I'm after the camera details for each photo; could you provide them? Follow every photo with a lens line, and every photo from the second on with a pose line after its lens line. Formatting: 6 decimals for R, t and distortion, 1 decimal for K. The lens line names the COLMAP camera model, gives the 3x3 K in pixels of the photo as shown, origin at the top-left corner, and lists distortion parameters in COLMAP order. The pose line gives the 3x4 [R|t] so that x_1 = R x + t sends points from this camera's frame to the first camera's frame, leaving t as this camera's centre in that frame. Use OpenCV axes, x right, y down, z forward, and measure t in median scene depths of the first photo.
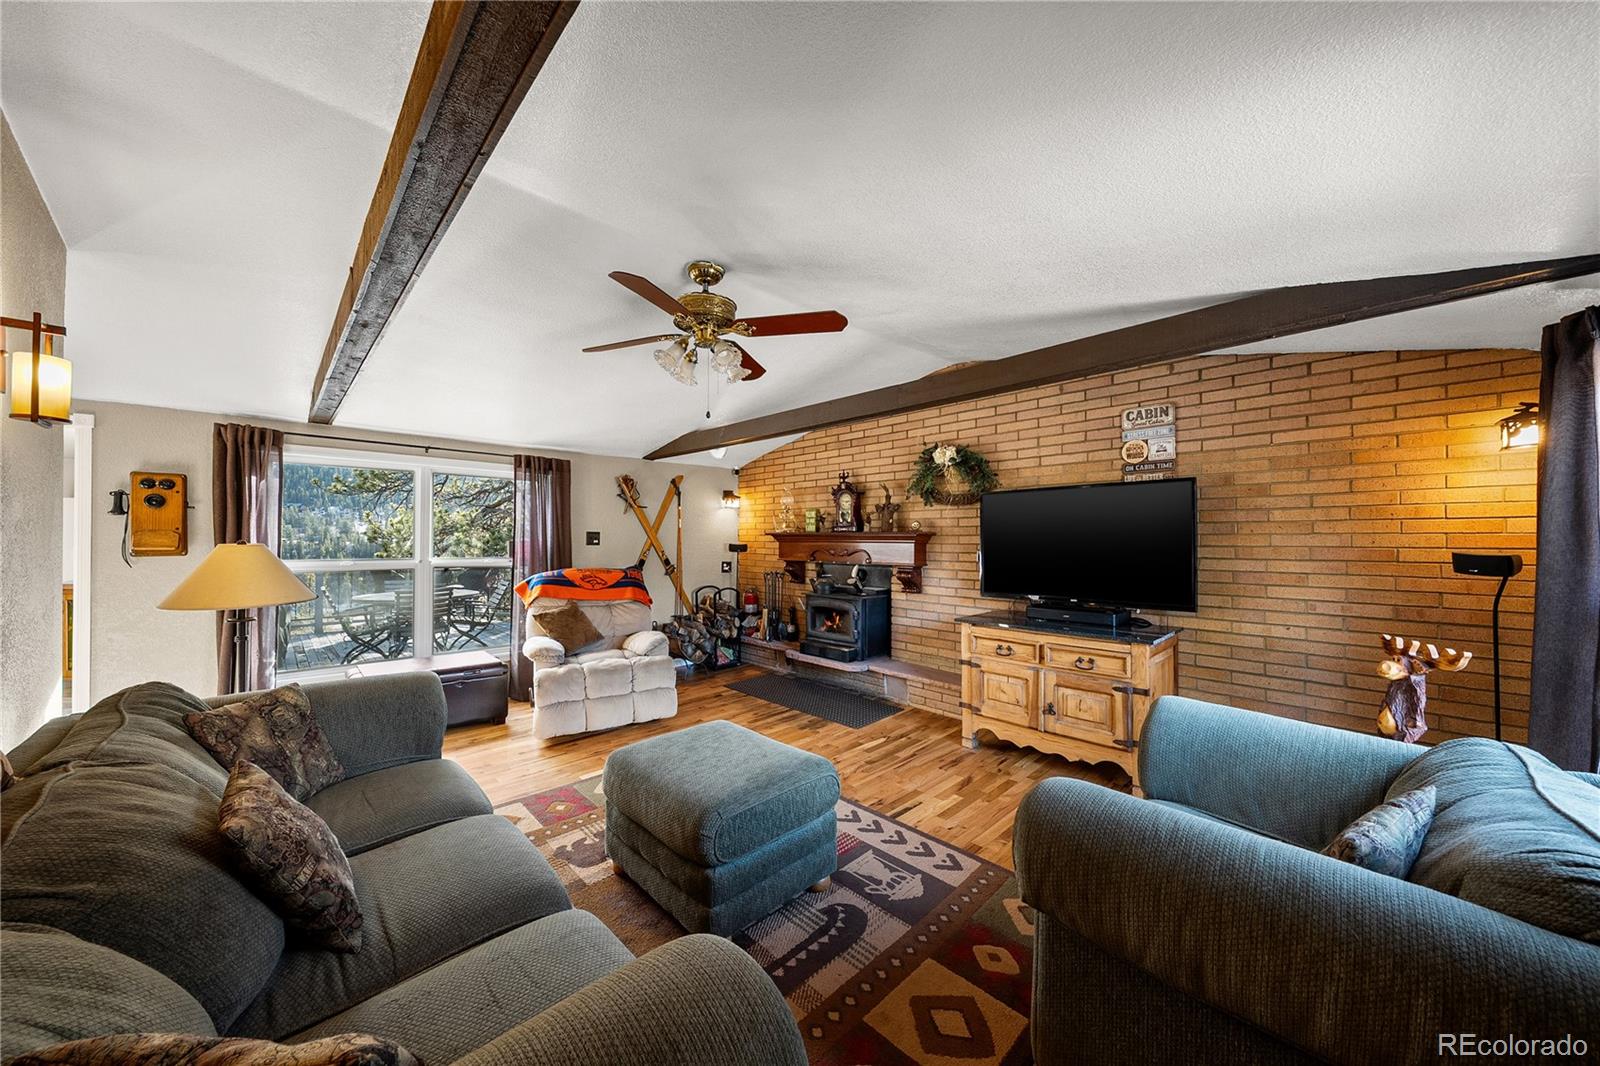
lens RADIAL K [[550.0, 0, 790.0], [0, 550.0, 538.1], [0, 0, 1]] dist [-0.000527, -0.000298]
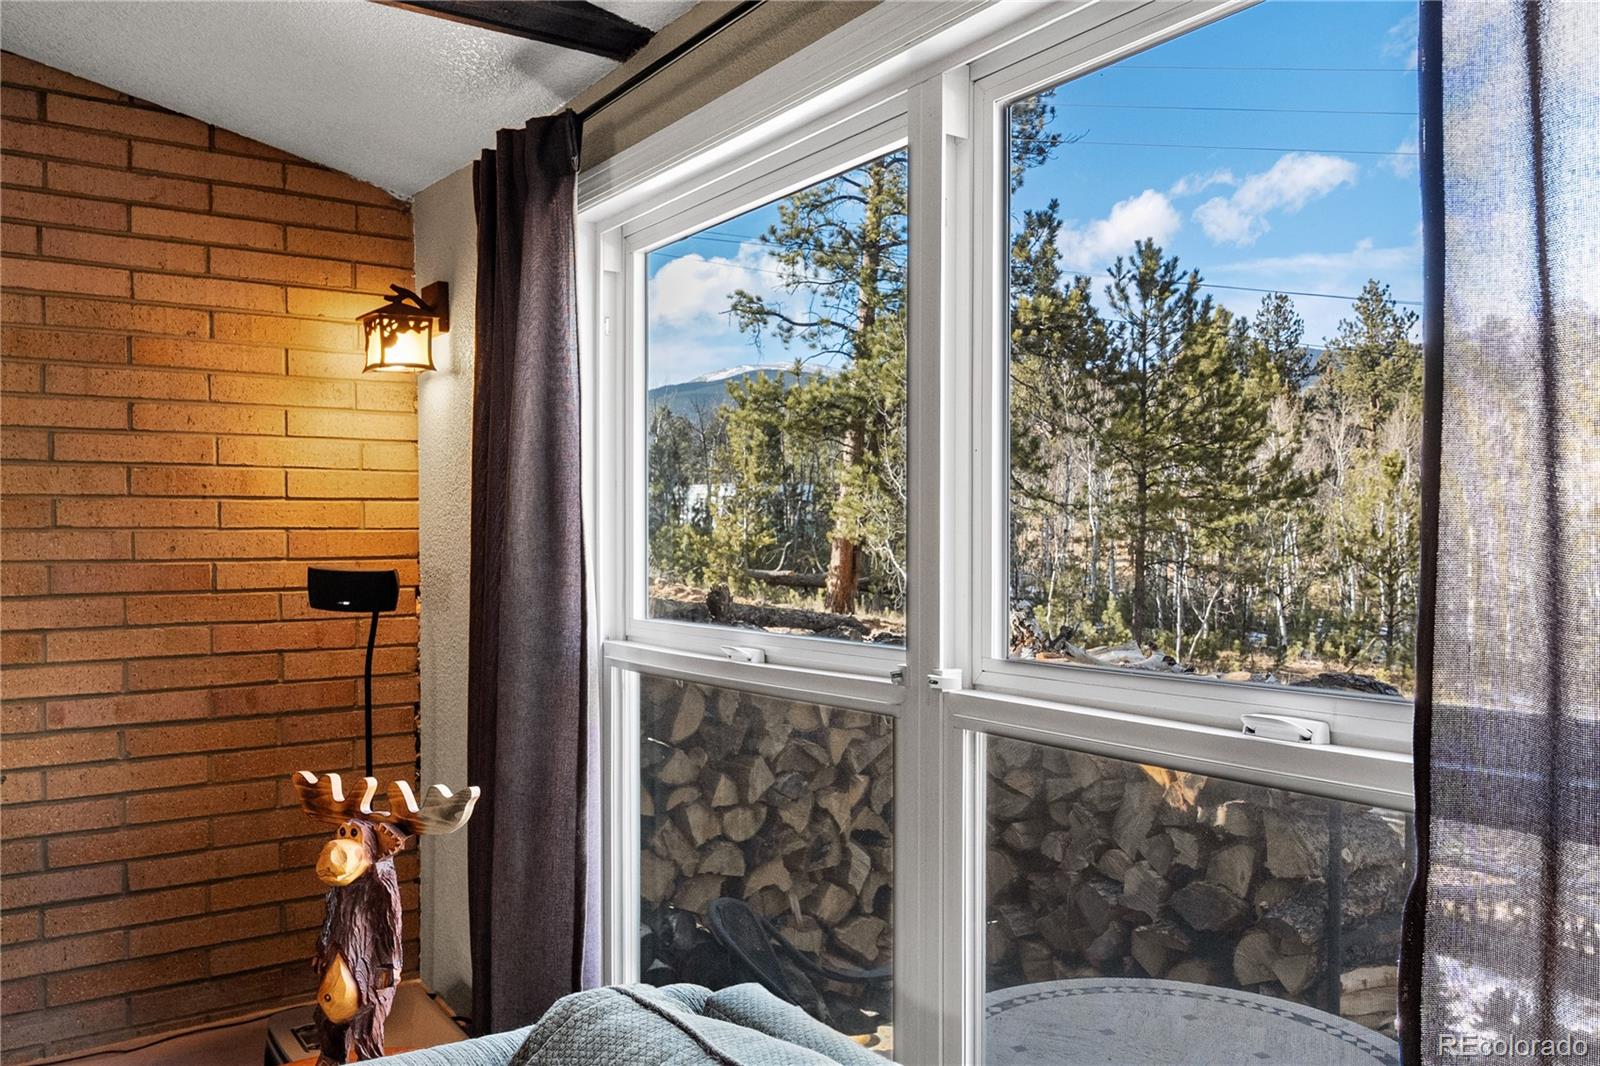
lens RADIAL K [[1234.3, 0, 793.6], [0, 1234.3, 545.5], [0, 0, 1]] dist [0.004410, 0.002714]
pose [[0.153617, -0.007449, 0.988102, 0.168860], [0.006382, 0.999958, 0.006546, 0.001939], [-0.988110, 0.005300, 0.153658, 0.367707]]
